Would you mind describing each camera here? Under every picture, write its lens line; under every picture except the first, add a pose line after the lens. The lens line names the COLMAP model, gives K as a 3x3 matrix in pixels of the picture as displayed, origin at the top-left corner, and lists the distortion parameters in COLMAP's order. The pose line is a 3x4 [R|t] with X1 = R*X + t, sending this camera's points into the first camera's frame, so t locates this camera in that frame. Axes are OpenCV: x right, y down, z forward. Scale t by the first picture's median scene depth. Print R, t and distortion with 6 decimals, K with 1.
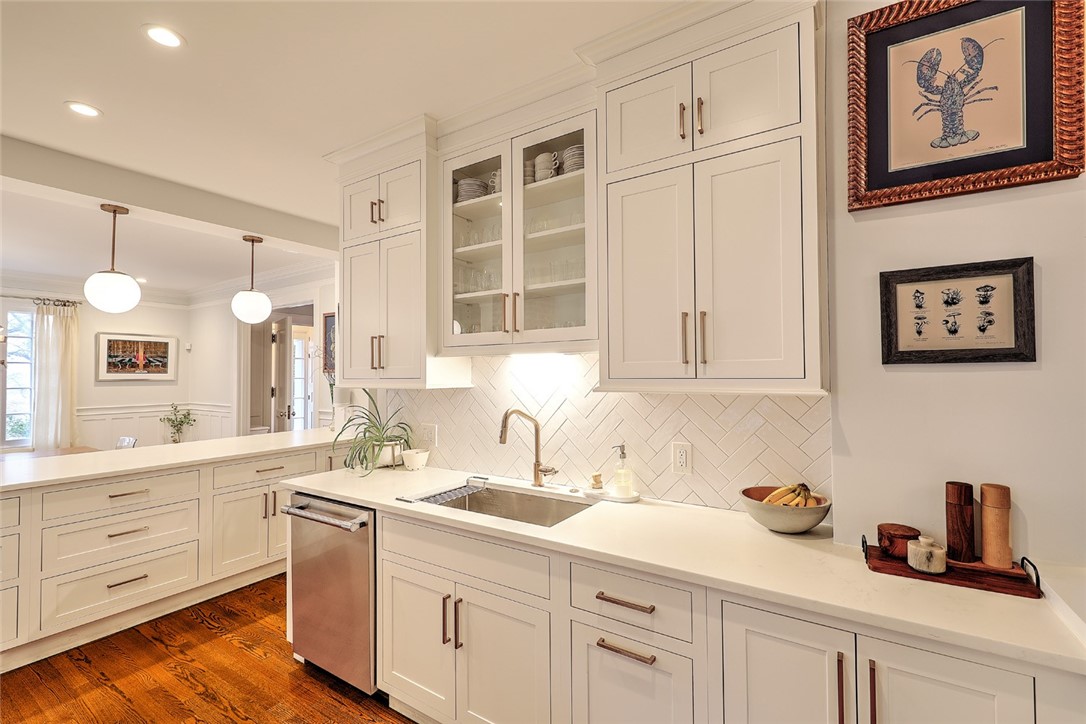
lens RADIAL K [[473.4, 0, 543.3], [0, 473.4, 364.1], [0, 0, 1]] dist [0.001218, -0.000334]
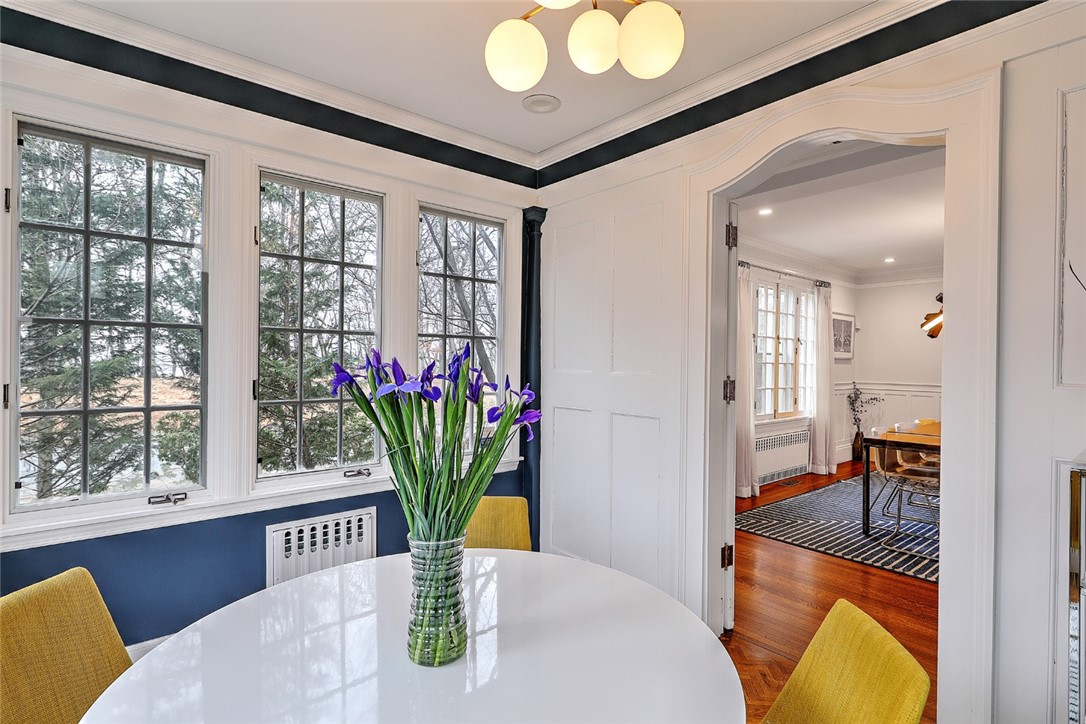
lens RADIAL K [[524.6, 0, 543.0], [0, 524.6, 362.0], [0, 0, 1]] dist [0.000039, 0.000002]
pose [[0.955758, 0.023027, -0.293253, -1.307295], [-0.016010, 0.999526, 0.026308, 0.025093], [0.293719, -0.020449, 0.955673, -0.312084]]
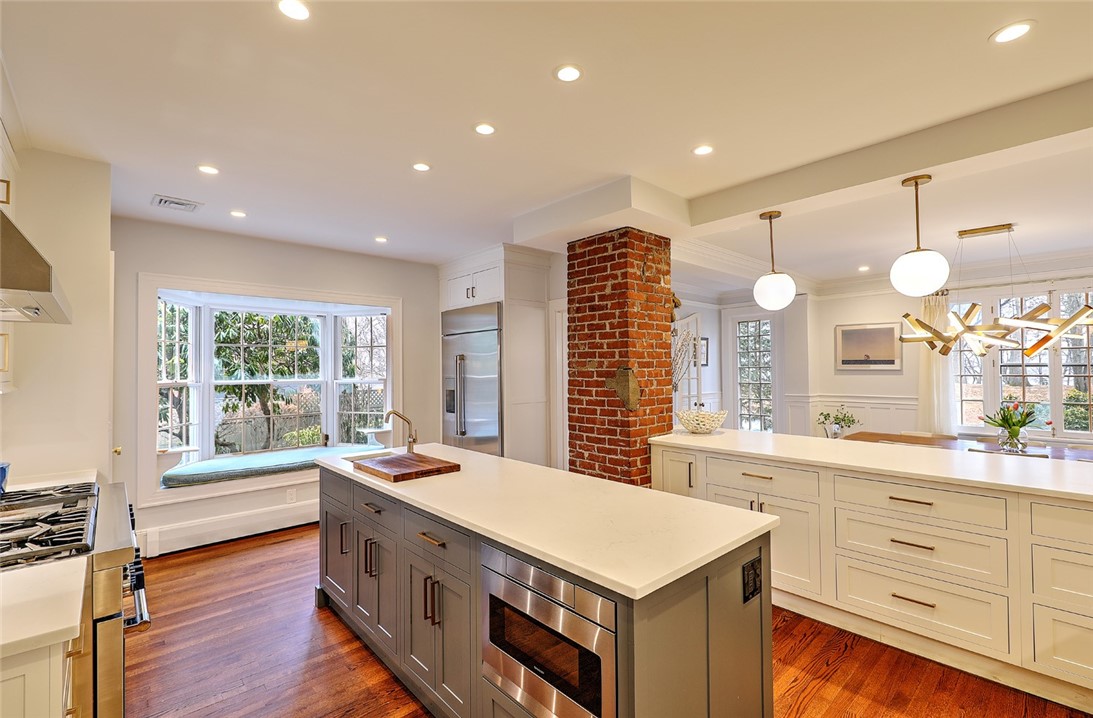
lens RADIAL K [[484.3, 0, 541.6], [0, 484.3, 362.5], [0, 0, 1]] dist [0.000272, -0.000467]
pose [[-0.263461, -0.006729, -0.964647, 0.009359], [0.032048, 0.999363, -0.015724, 0.002732], [0.964138, -0.035058, -0.263078, 0.171464]]
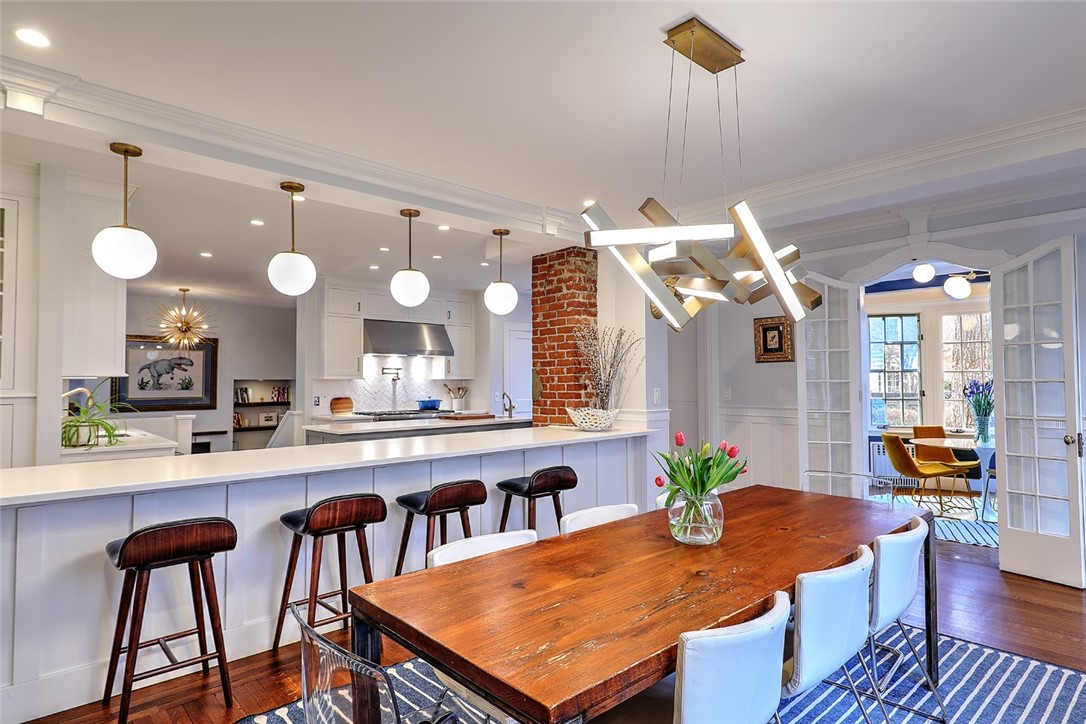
lens RADIAL K [[591.1, 0, 550.7], [0, 591.1, 362.2], [0, 0, 1]] dist [0.001275, -0.000596]
pose [[-0.970108, 0.020608, 0.241798, -0.906048], [0.007092, 0.998370, -0.056636, 0.052108], [-0.242571, -0.053228, -0.968672, 1.073800]]
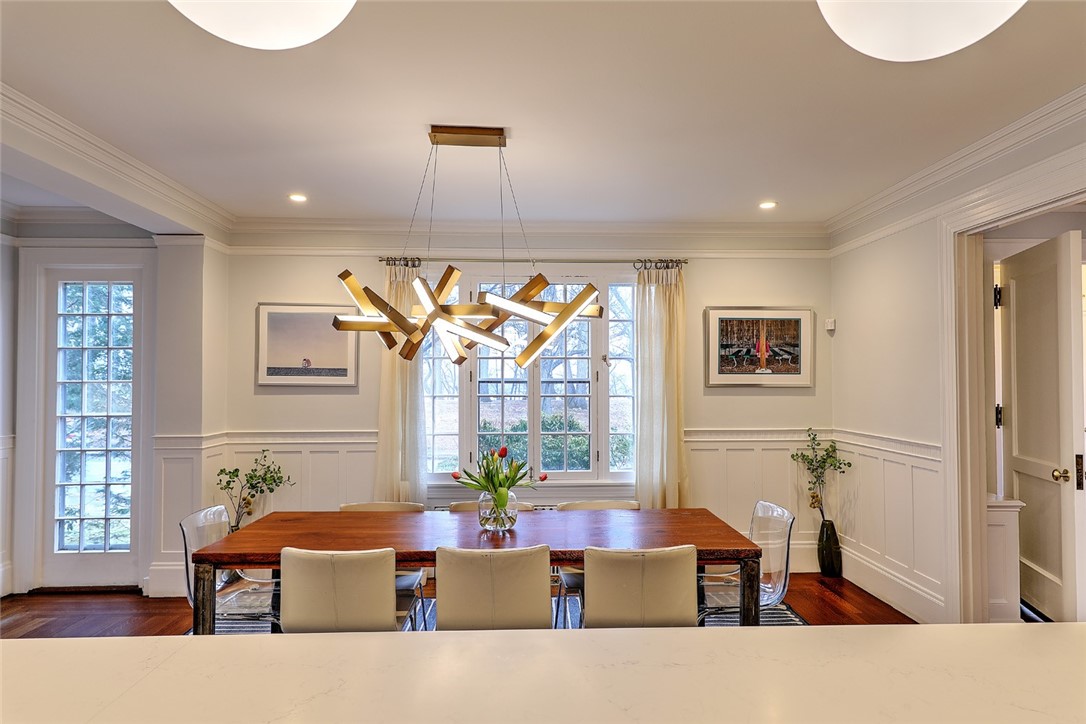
lens RADIAL K [[645.4, 0, 549.9], [0, 645.4, 365.5], [0, 0, 1]] dist [0.002929, -0.000014]
pose [[0.579134, -0.012915, -0.815130, -0.411215], [0.016025, 0.999862, -0.004456, 0.009346], [0.815075, -0.010482, 0.579261, 0.380689]]
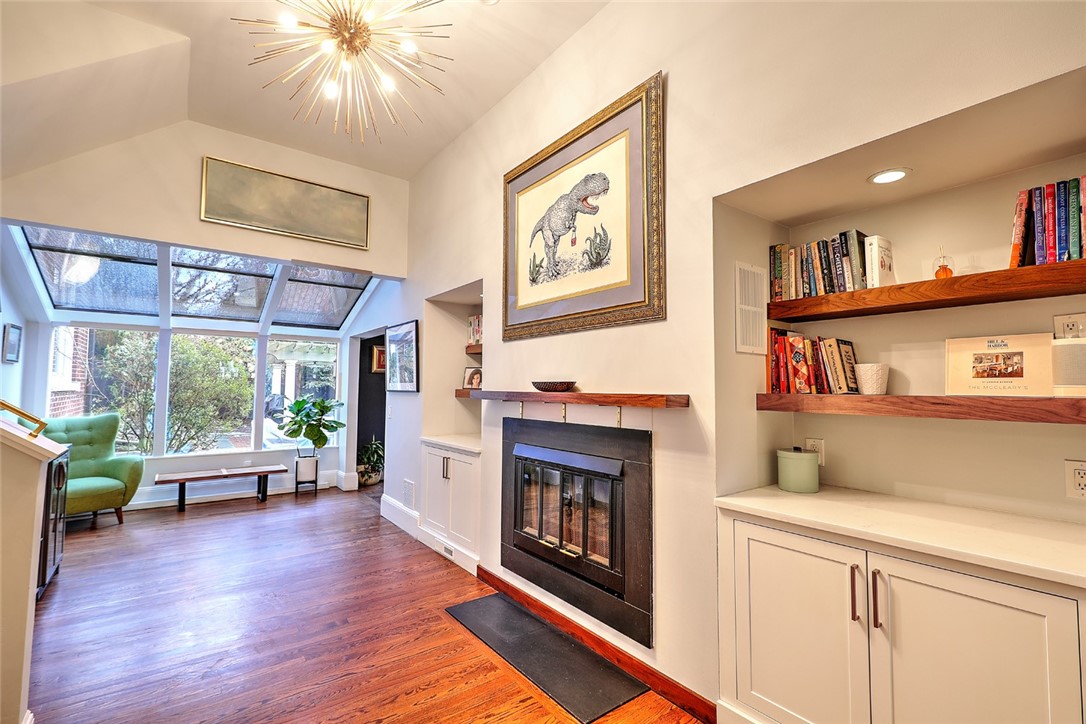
lens RADIAL K [[485.6, 0, 544.5], [0, 485.6, 364.7], [0, 0, 1]] dist [0.004833, -0.000034]
pose [[0.346187, 0.053836, 0.936619, 0.086653], [-0.029963, 0.998477, -0.046316, 0.146548], [-0.937687, -0.012029, 0.347273, -0.462042]]
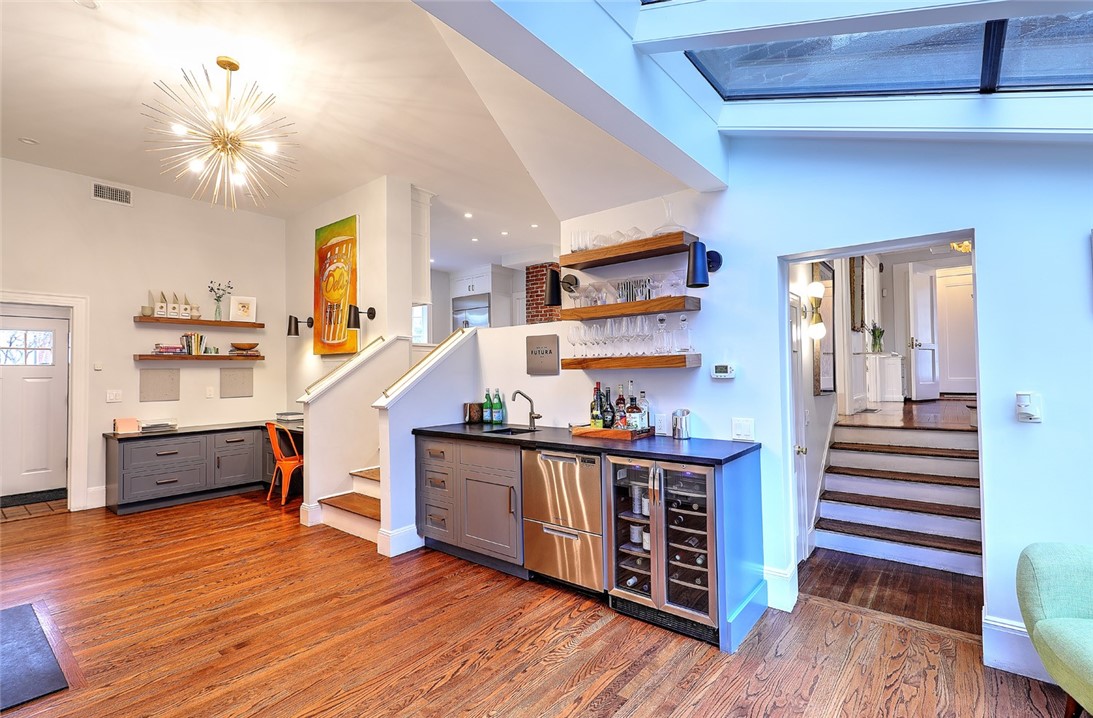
lens RADIAL K [[499.1, 0, 552.0], [0, 499.1, 360.3], [0, 0, 1]] dist [0.000926, 0.000075]
pose [[-0.104538, -0.013991, -0.994422, 0.943562], [0.036341, 0.999180, -0.017878, 0.159132], [0.993857, -0.038007, -0.103944, 0.272815]]
